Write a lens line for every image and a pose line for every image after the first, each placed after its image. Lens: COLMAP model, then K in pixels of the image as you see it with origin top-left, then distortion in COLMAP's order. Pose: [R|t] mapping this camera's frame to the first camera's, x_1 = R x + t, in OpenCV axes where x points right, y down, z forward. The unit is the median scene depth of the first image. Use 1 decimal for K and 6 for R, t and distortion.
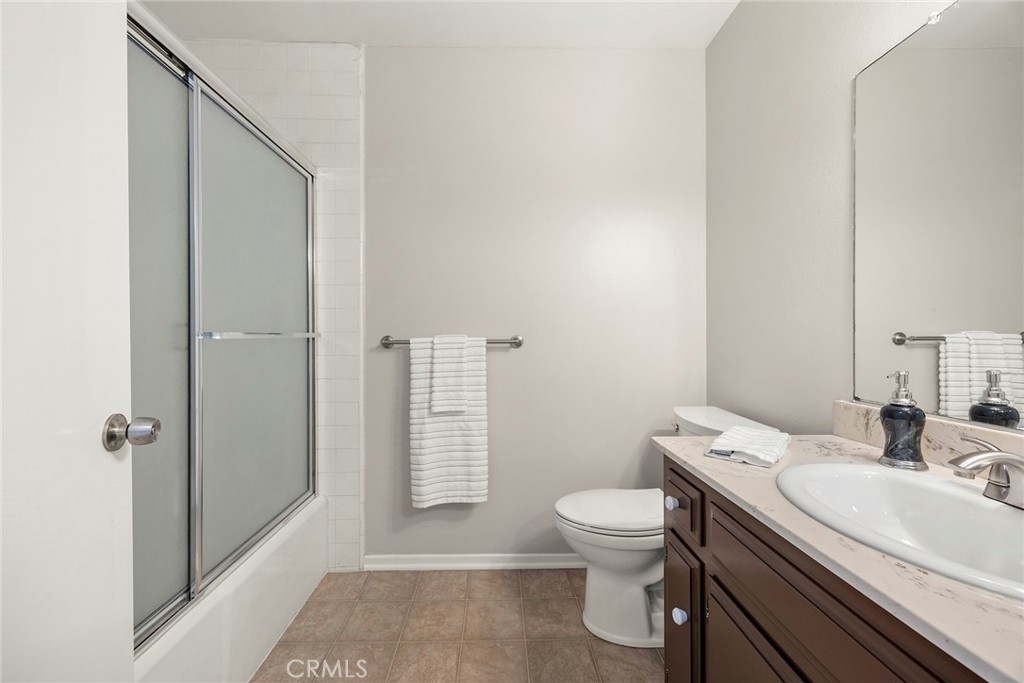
lens RADIAL K [[394.4, 0, 512.9], [0, 394.4, 325.2], [0, 0, 1]] dist [-0.006340, 0.000979]
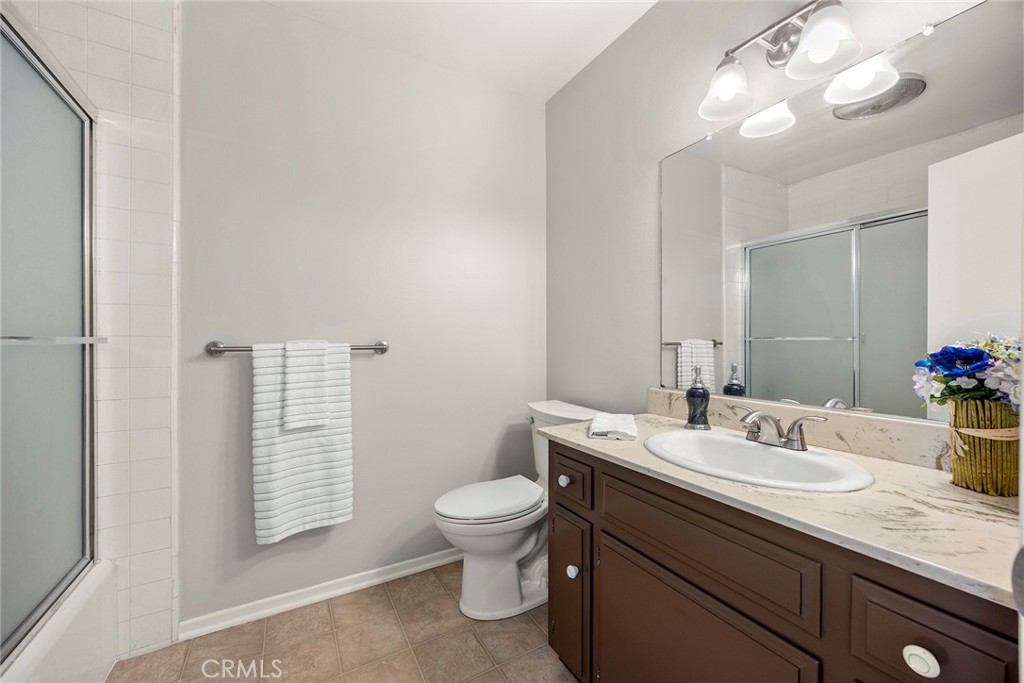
lens RADIAL K [[394.4, 0, 489.5], [0, 394.4, 329.0], [0, 0, 1]] dist [-0.006340, 0.000979]
pose [[0.880531, 0.016117, 0.473714, -0.226998], [-0.014430, 0.999870, -0.007196, -0.000816], [-0.473769, -0.000499, 0.880649, 0.024334]]
